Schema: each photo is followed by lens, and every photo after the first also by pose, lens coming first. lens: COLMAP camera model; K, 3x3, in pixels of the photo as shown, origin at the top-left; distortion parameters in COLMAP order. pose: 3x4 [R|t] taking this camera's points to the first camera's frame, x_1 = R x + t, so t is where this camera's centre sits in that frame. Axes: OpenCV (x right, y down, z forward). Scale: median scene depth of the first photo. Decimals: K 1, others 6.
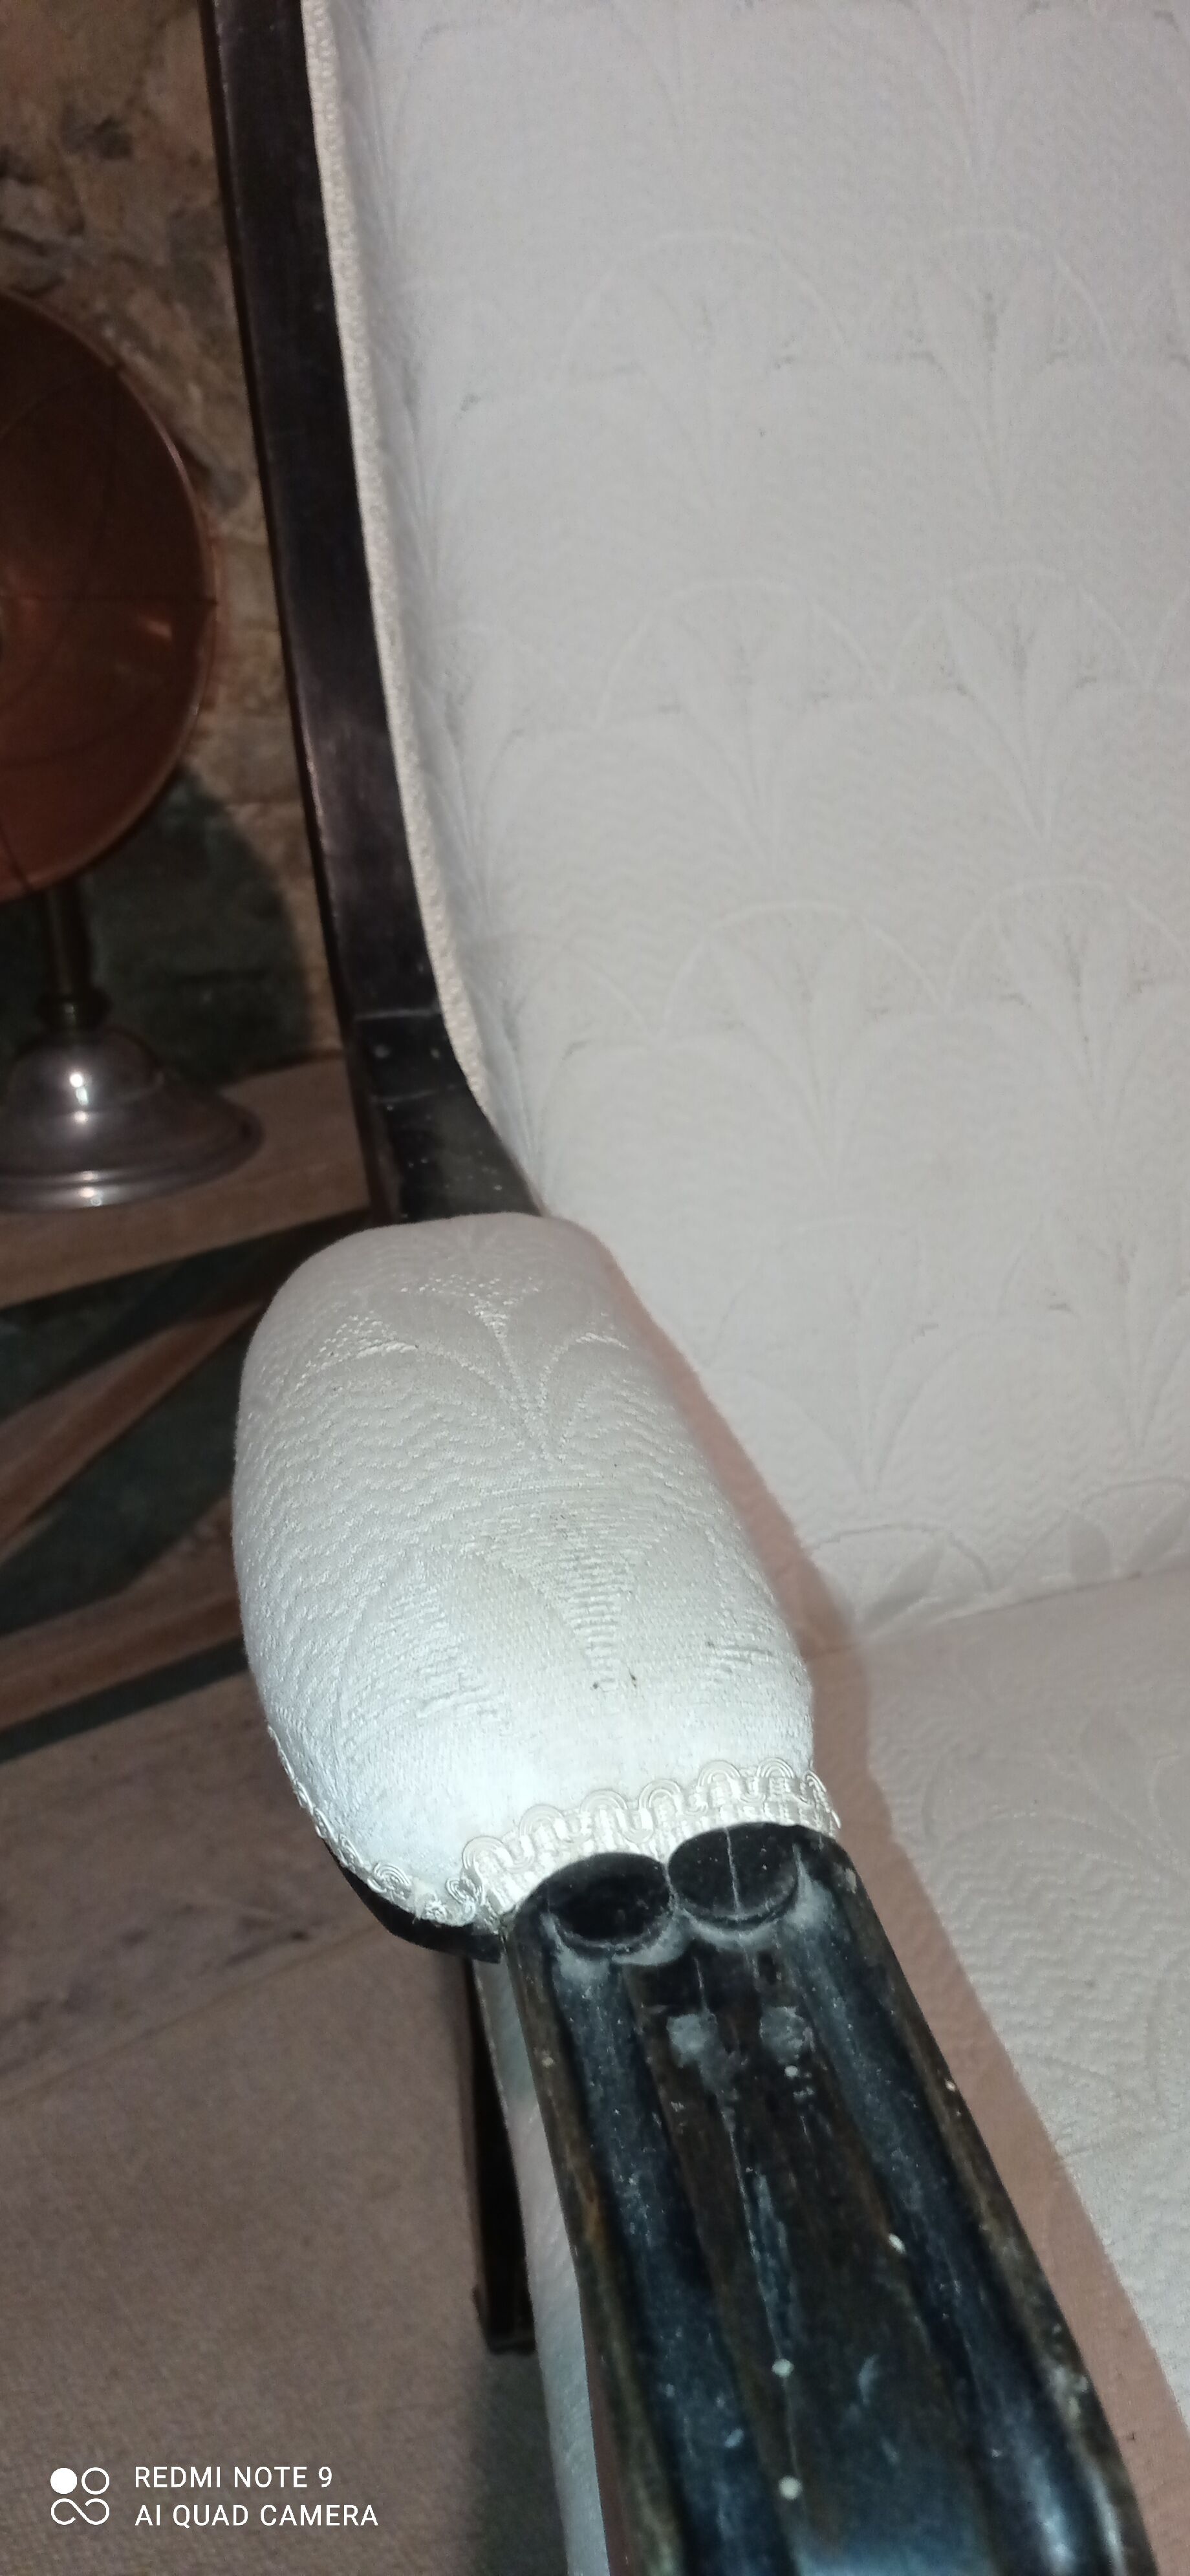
lens RADIAL K [[1928.0, 0, 586.0], [0, 1928.0, 1277.7], [0, 0, 1]] dist [0.000821, -0.004282]
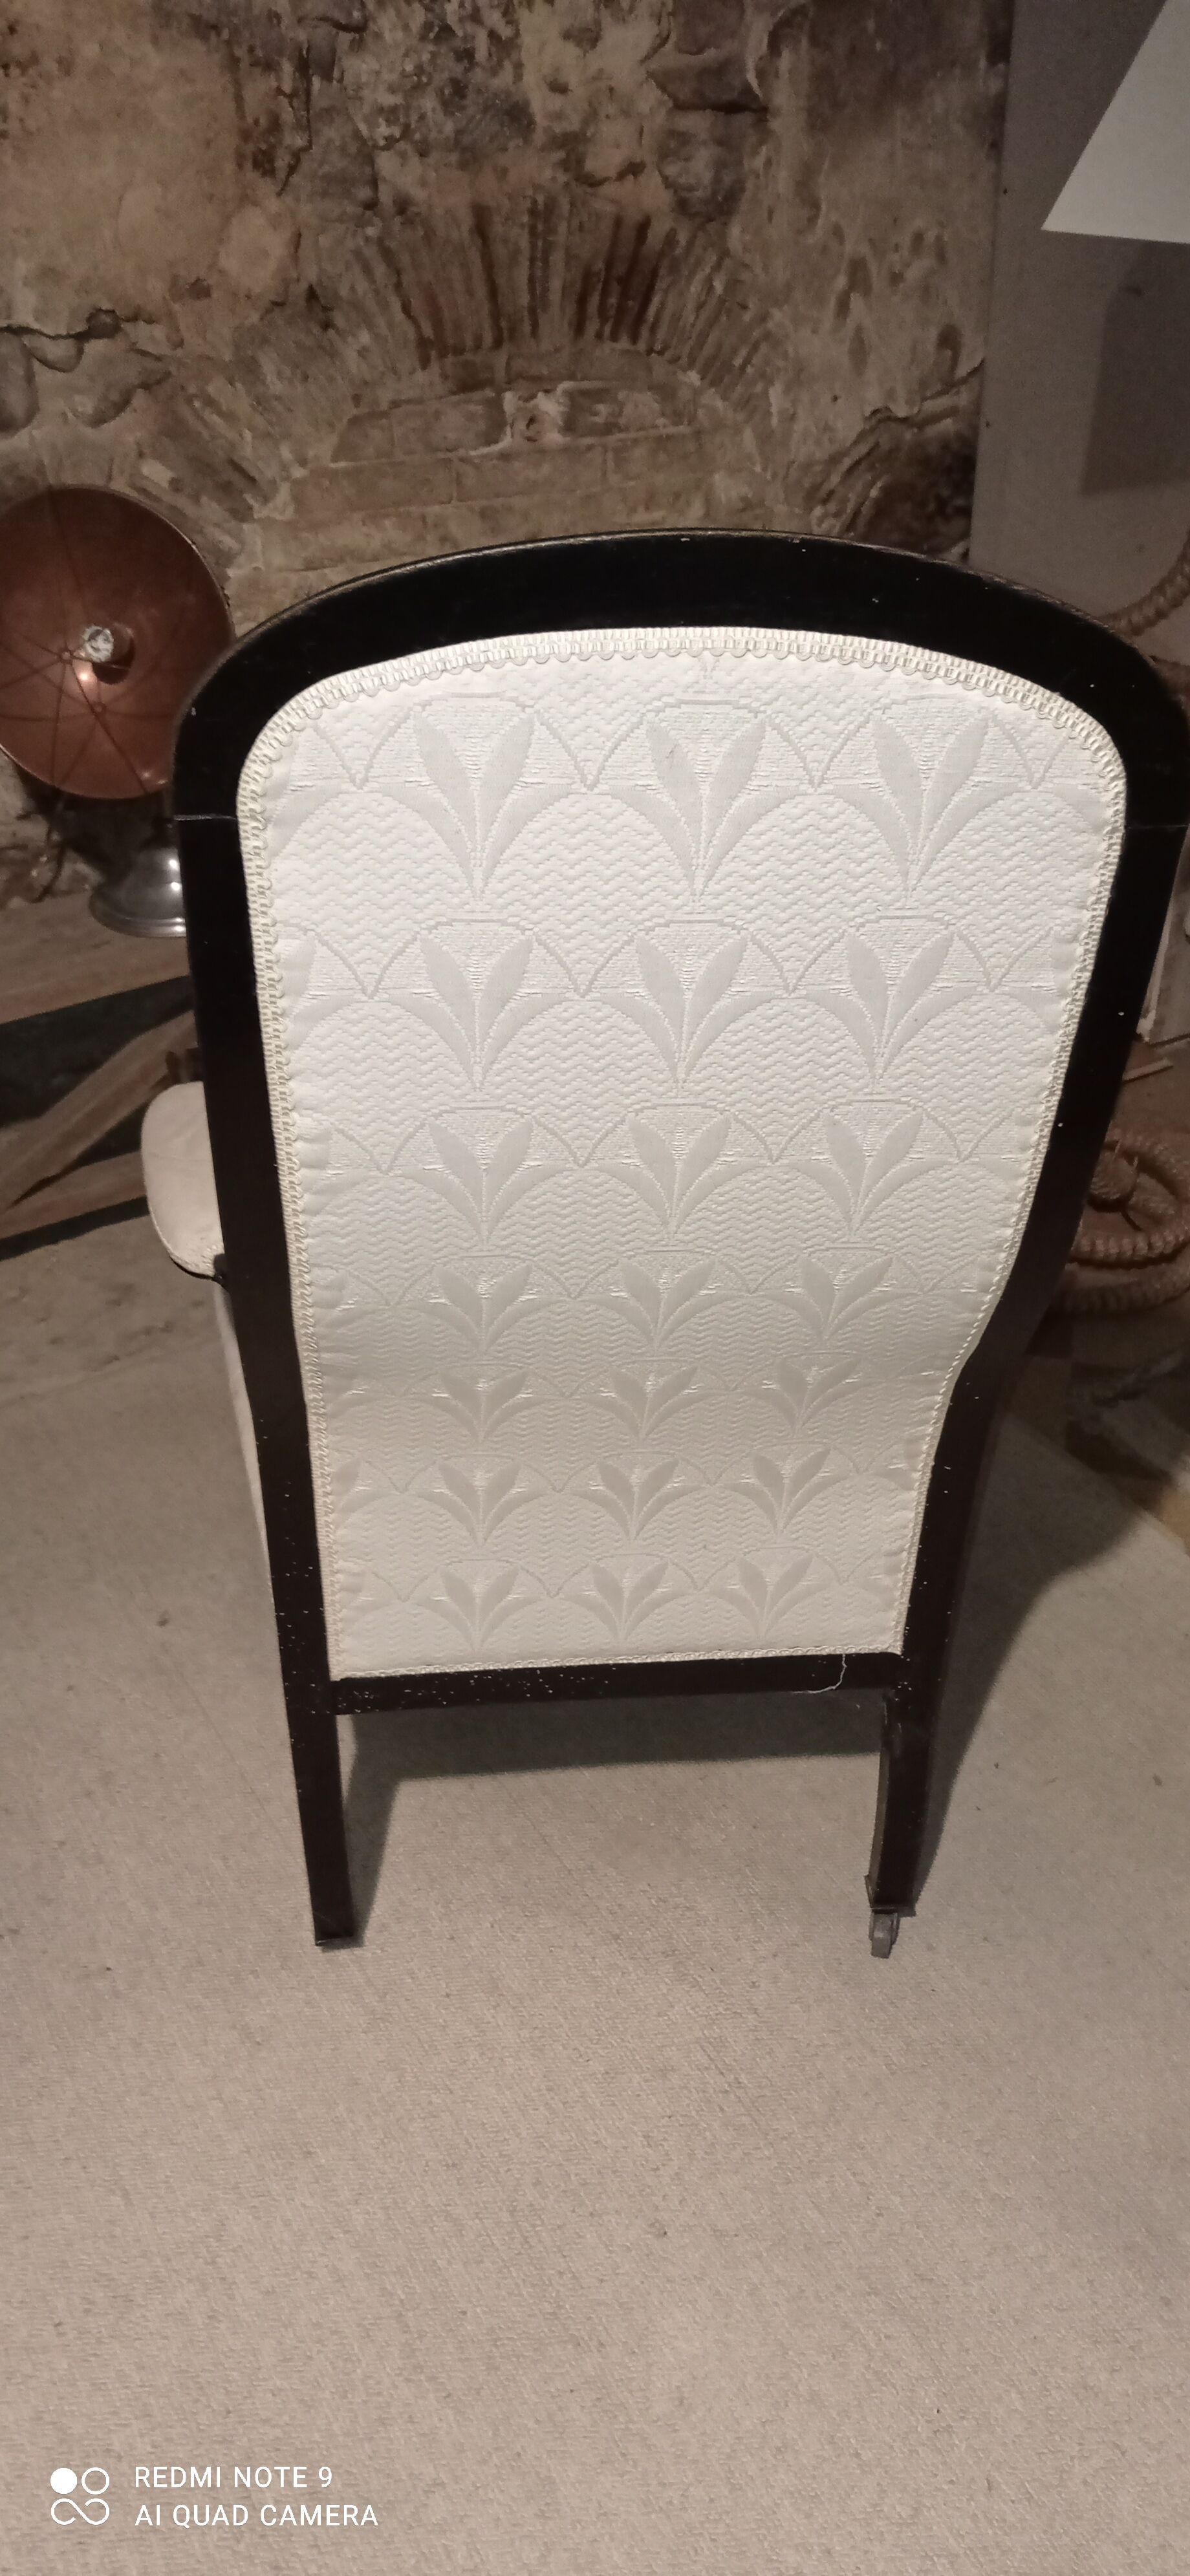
lens RADIAL K [[1917.8, 0, 581.2], [0, 1917.8, 1283.4], [0, 0, 1]] dist [0.024850, -0.028824]
pose [[0.995896, 0.073144, -0.053311, 0.267300], [-0.059260, 0.972143, 0.226774, -0.154122], [0.068413, -0.222684, 0.972487, -0.905261]]
